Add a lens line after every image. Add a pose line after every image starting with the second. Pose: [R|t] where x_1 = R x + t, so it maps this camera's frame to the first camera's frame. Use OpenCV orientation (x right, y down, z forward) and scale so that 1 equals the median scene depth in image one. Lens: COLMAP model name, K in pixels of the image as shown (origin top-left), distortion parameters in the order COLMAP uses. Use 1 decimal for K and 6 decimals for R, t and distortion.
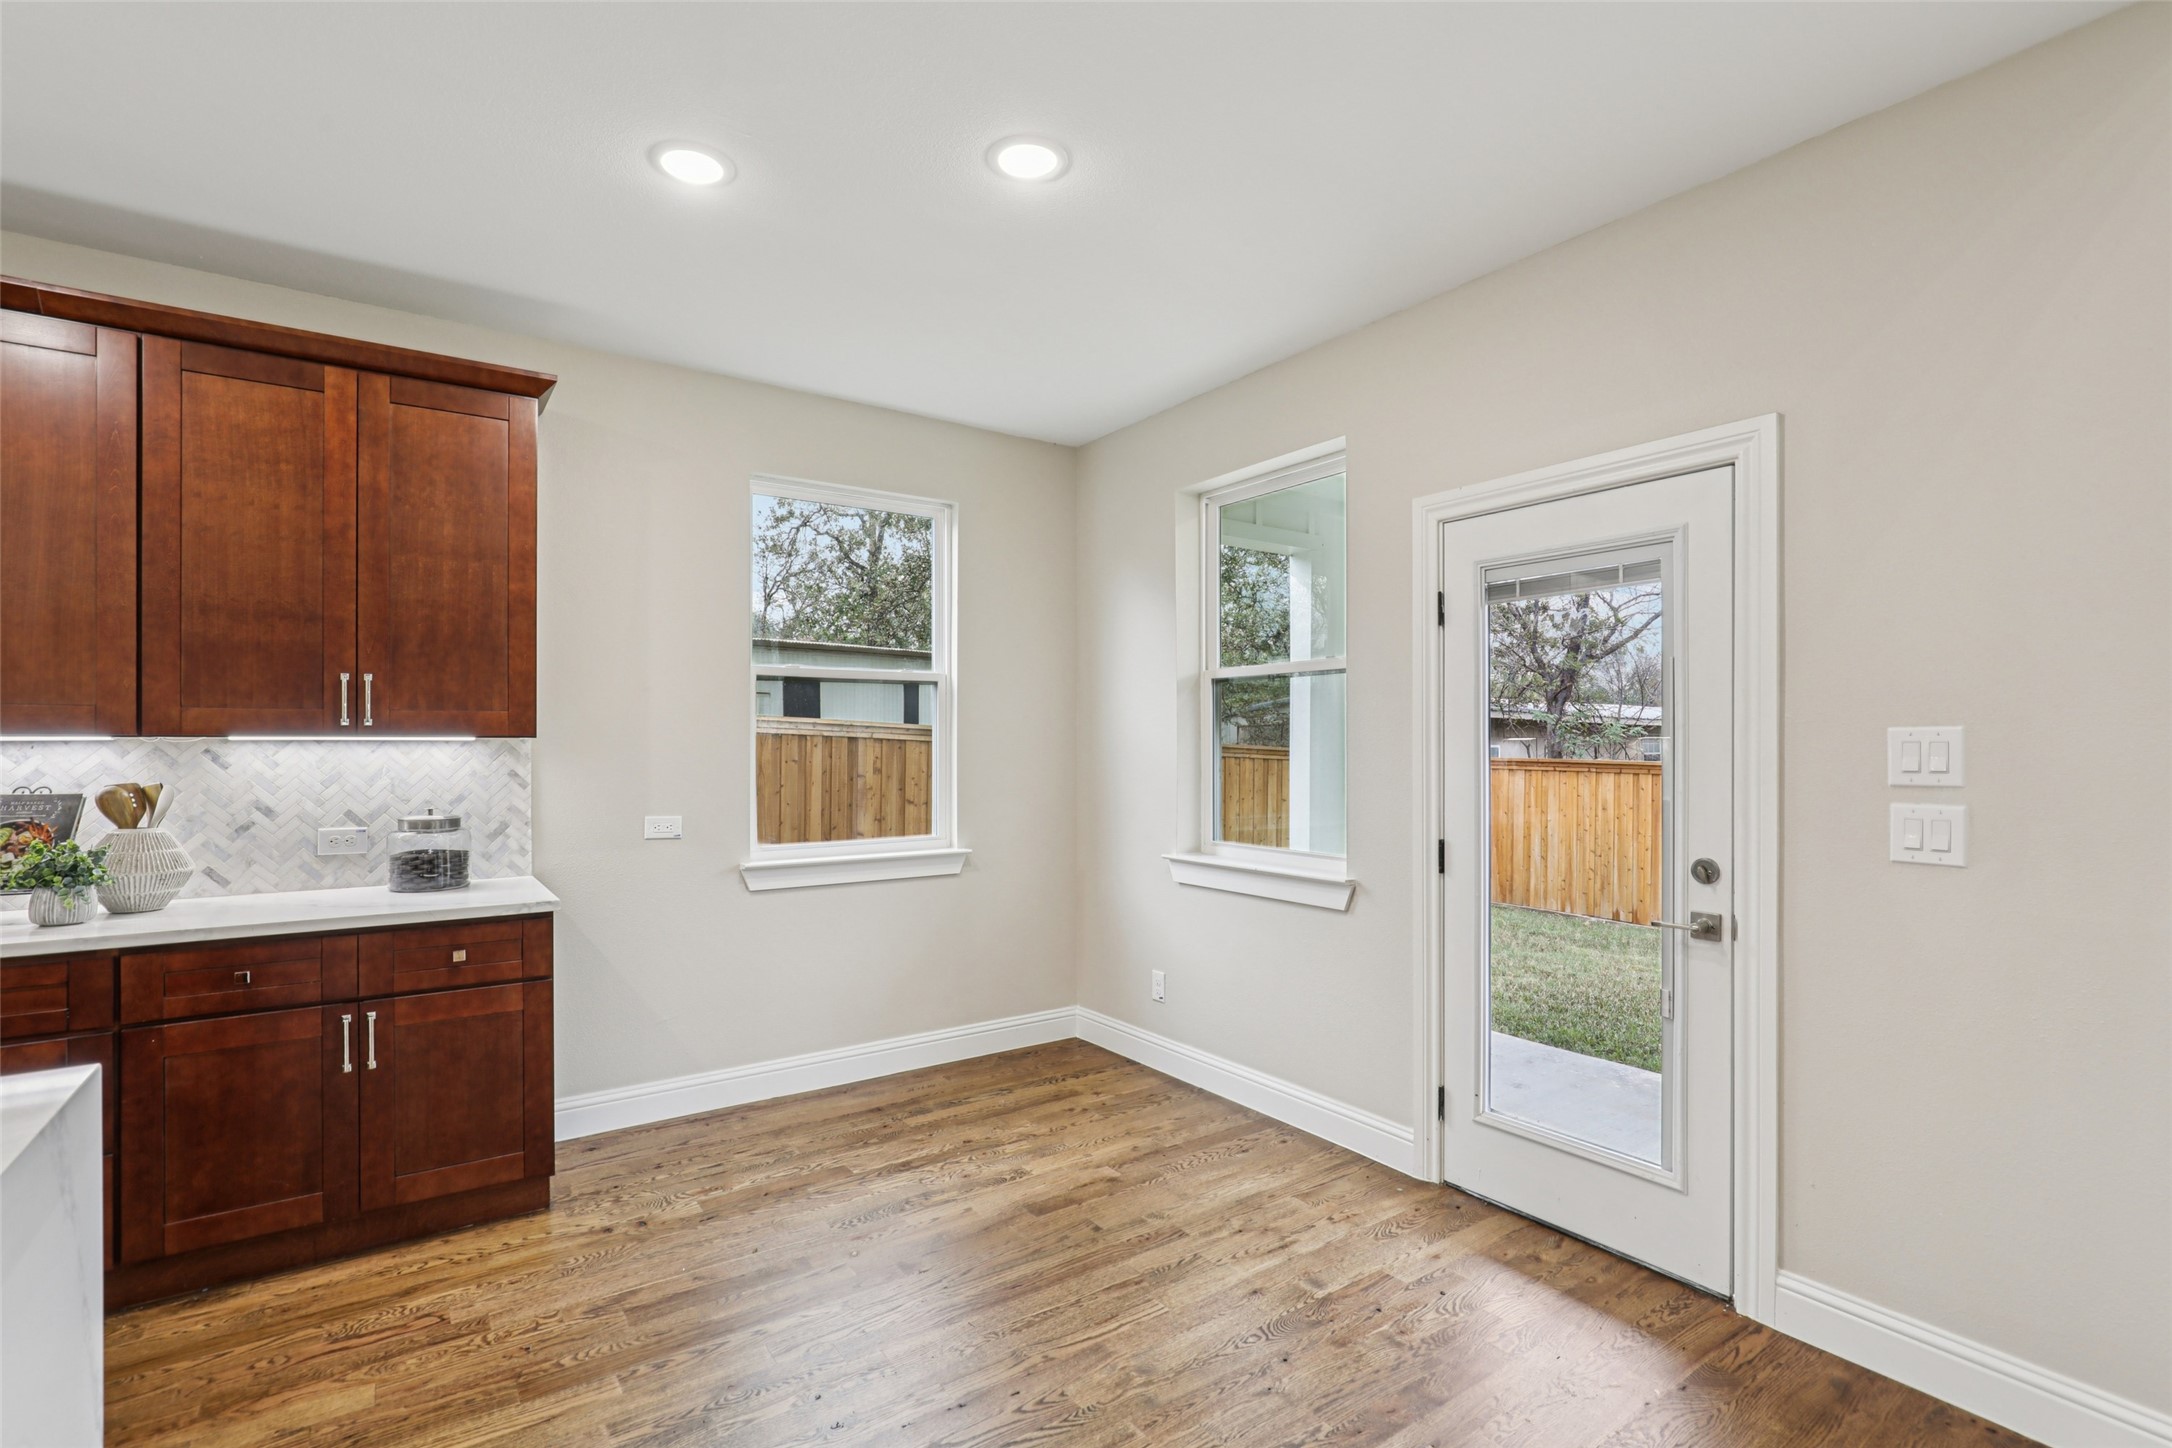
lens RADIAL K [[987.9, 0, 1078.4], [0, 987.9, 744.4], [0, 0, 1]] dist [-0.018564, 0.005006]
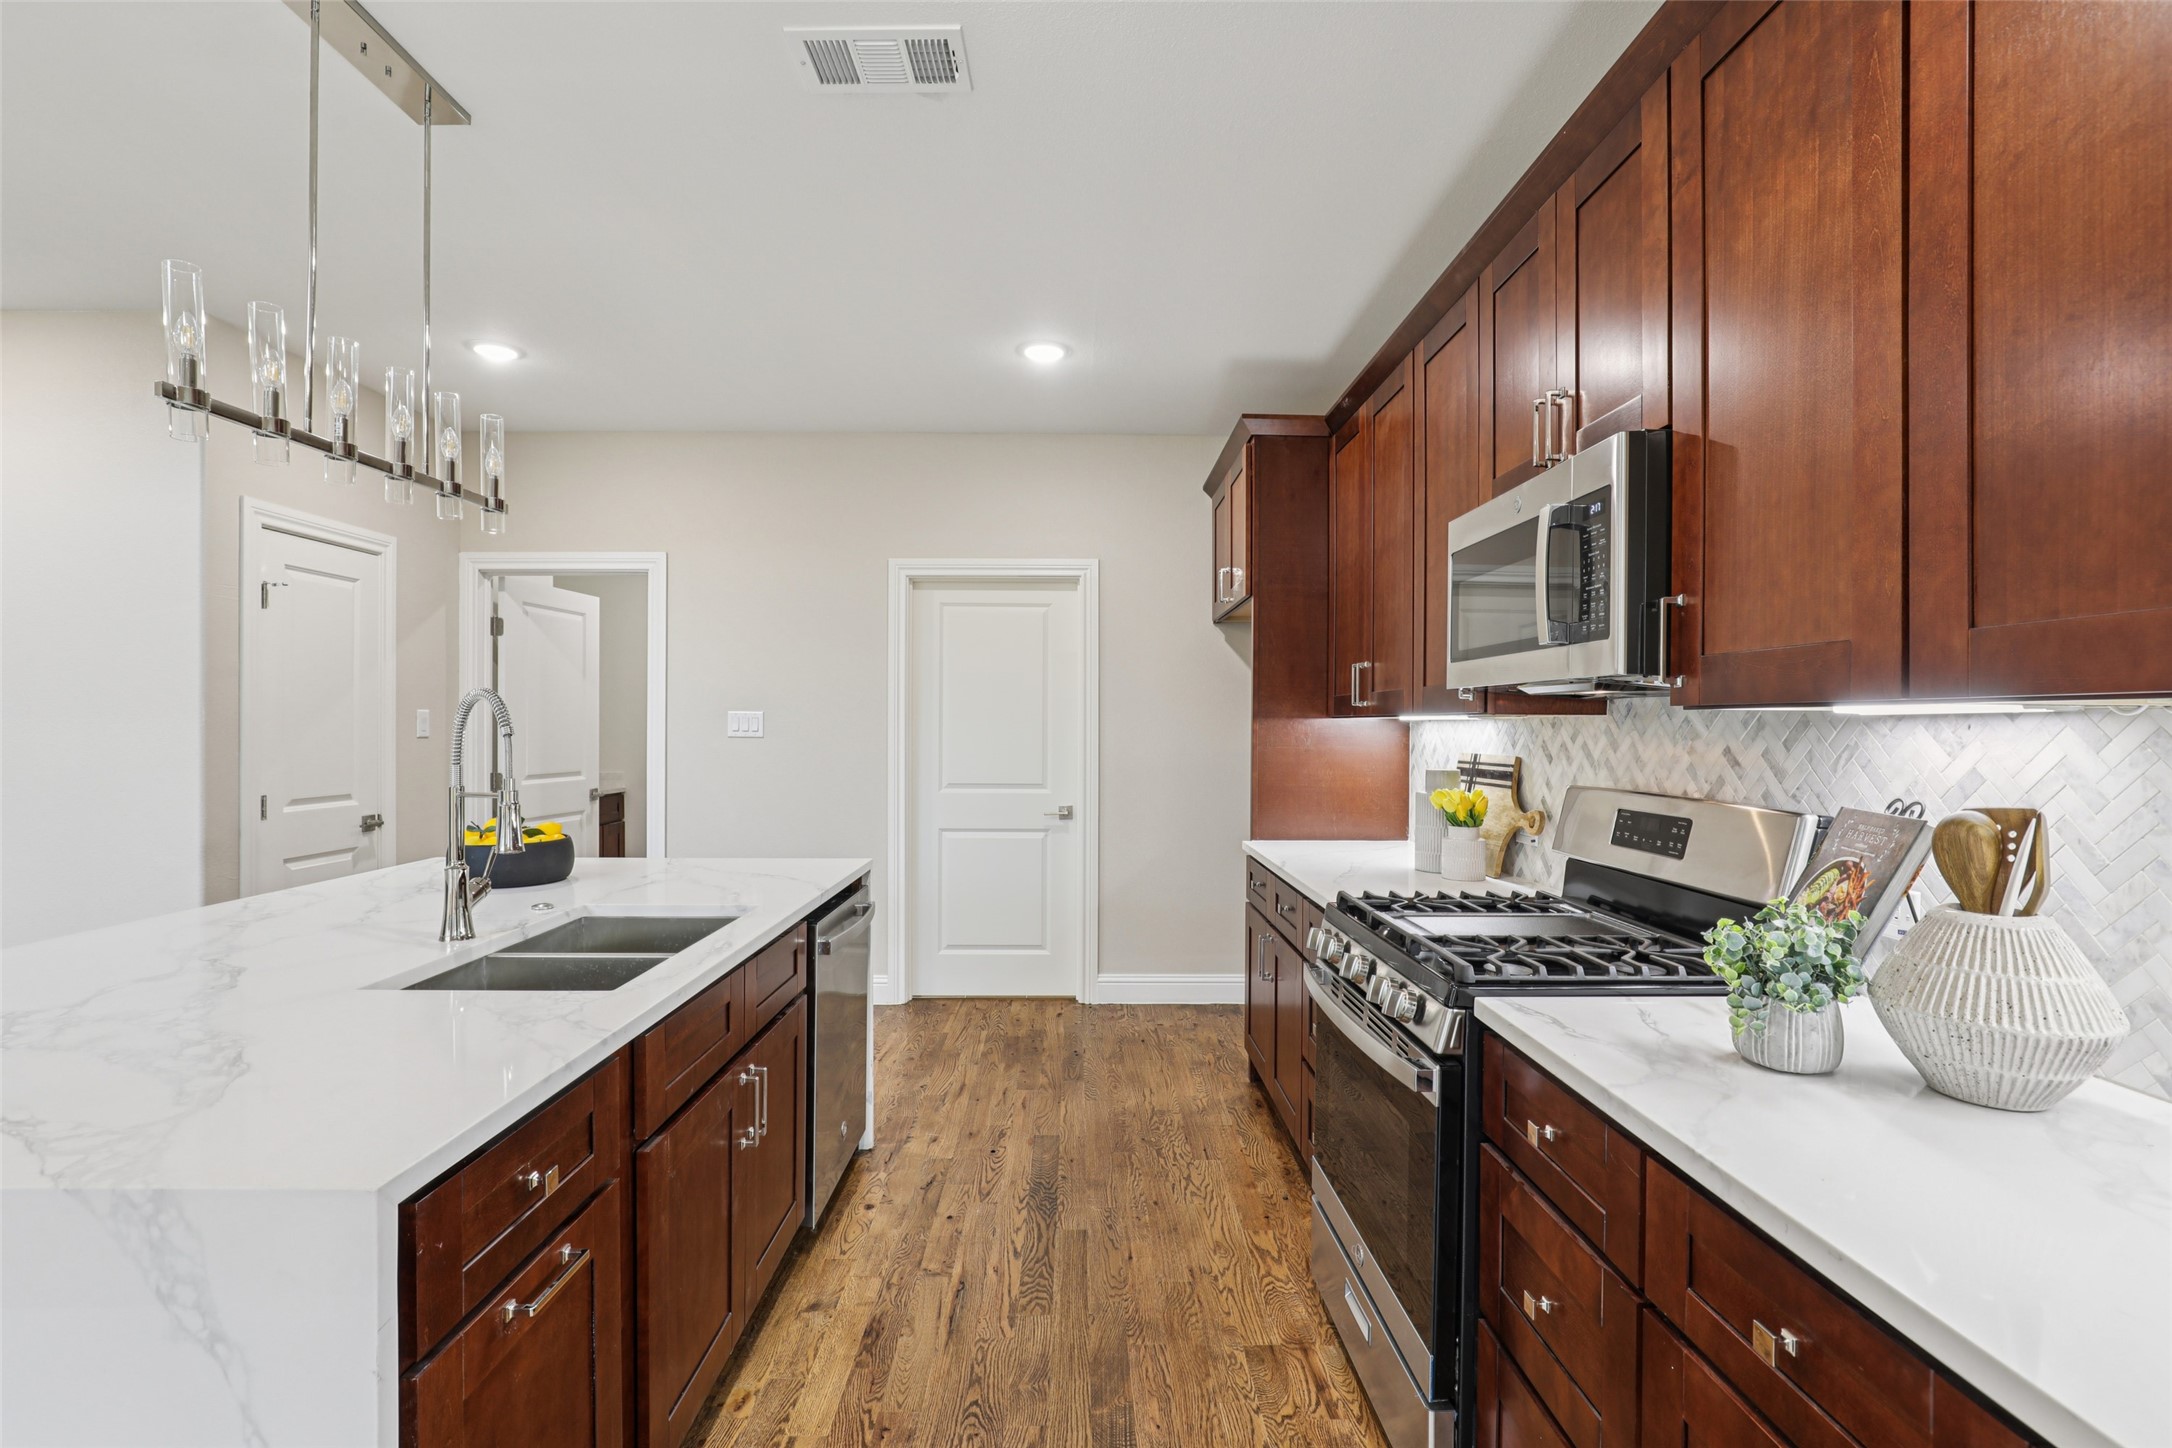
lens RADIAL K [[987.9, 0, 1080.1], [0, 987.9, 727.8], [0, 0, 1]] dist [-0.018564, 0.005006]
pose [[-0.562251, 0.004771, -0.826953, -0.366815], [-0.000857, 0.999979, 0.006352, 0.000749], [0.826966, 0.004280, -0.562235, 0.892942]]
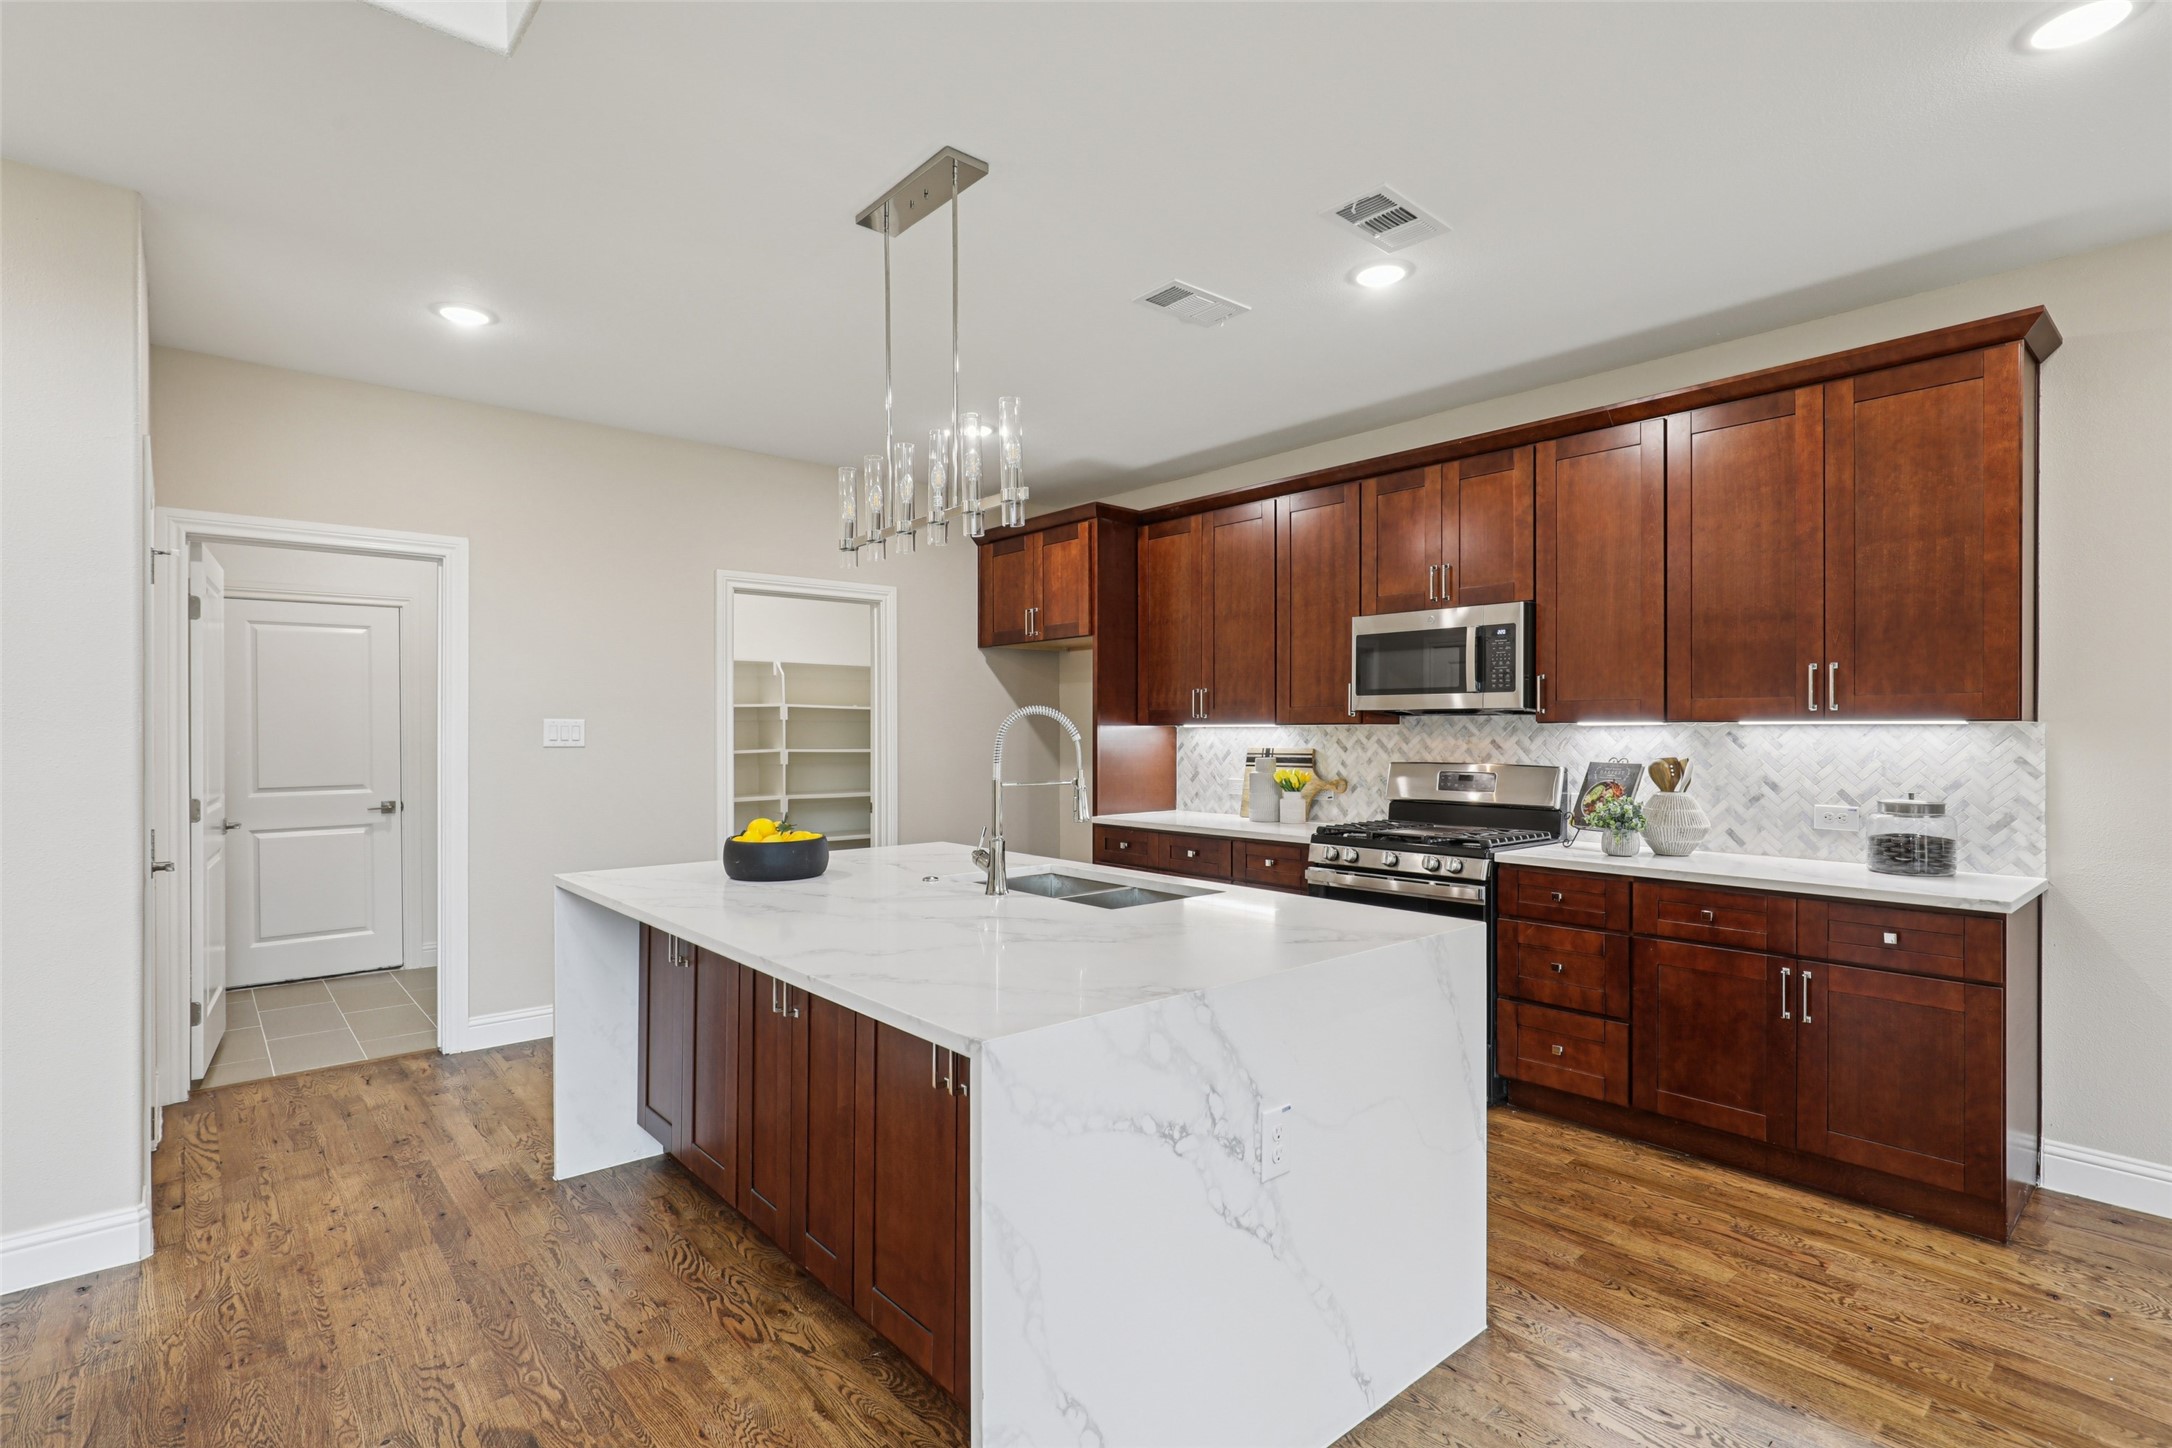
lens RADIAL K [[1028.6, 0, 1088.3], [0, 1028.6, 730.7], [0, 0, 1]] dist [-0.004937, -0.000998]
pose [[0.103621, 0.003929, -0.994609, 0.324031], [0.001570, 0.999990, 0.004114, -0.003245], [0.994616, -0.001987, 0.103614, 0.072000]]
